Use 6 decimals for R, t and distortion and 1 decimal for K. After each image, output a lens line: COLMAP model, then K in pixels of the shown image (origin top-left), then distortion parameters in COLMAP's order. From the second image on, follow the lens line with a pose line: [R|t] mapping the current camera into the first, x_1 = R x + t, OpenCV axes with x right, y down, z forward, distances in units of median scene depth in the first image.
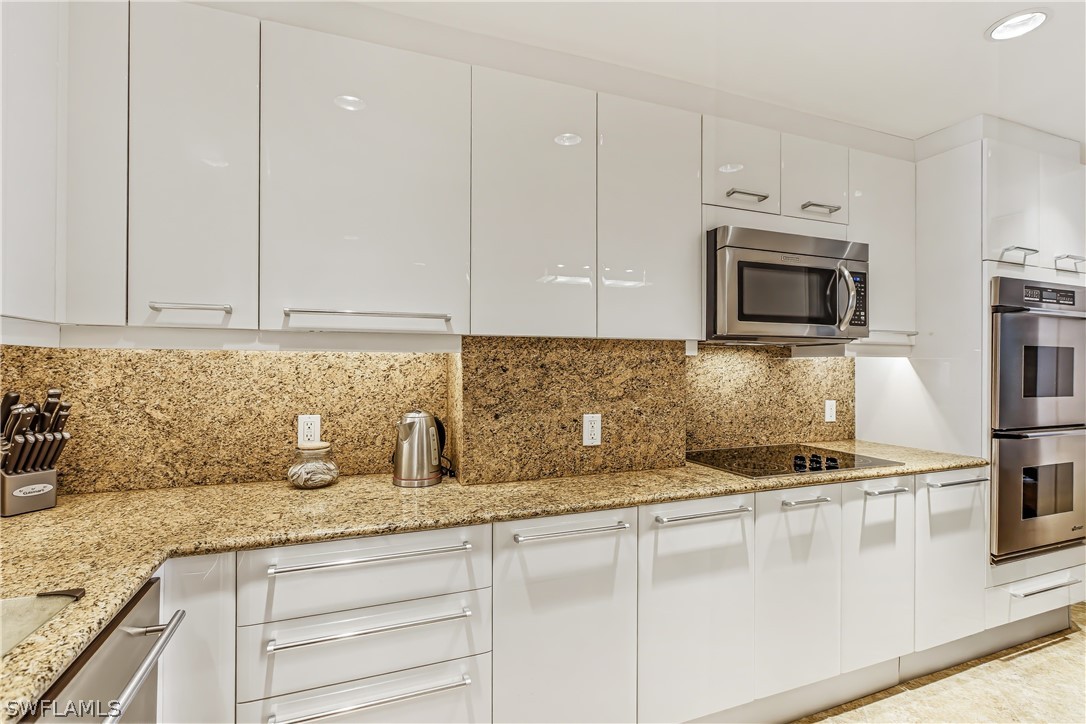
lens RADIAL K [[496.1, 0, 551.3], [0, 496.1, 365.0], [0, 0, 1]] dist [-0.027722, 0.000177]
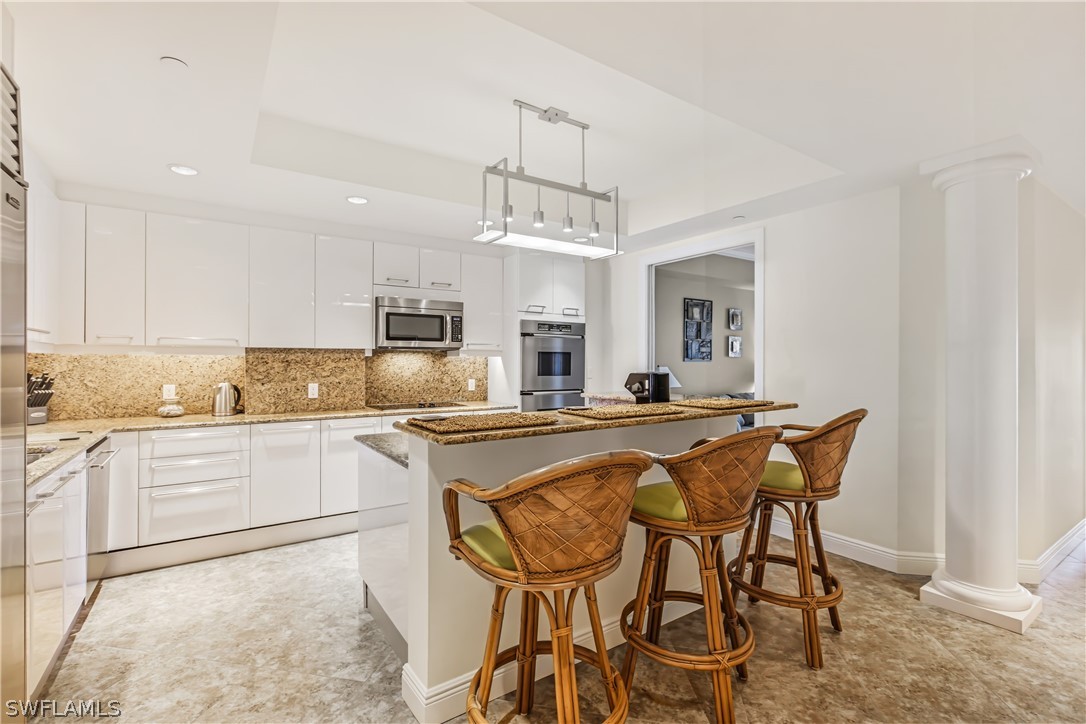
lens RADIAL K [[496.1, 0, 532.2], [0, 496.1, 361.1], [0, 0, 1]] dist [-0.027722, 0.000177]
pose [[0.982930, 0.000099, 0.183978, 0.642641], [-0.000722, 0.999994, 0.003324, -0.006438], [-0.183977, -0.003400, 0.982925, -1.321779]]
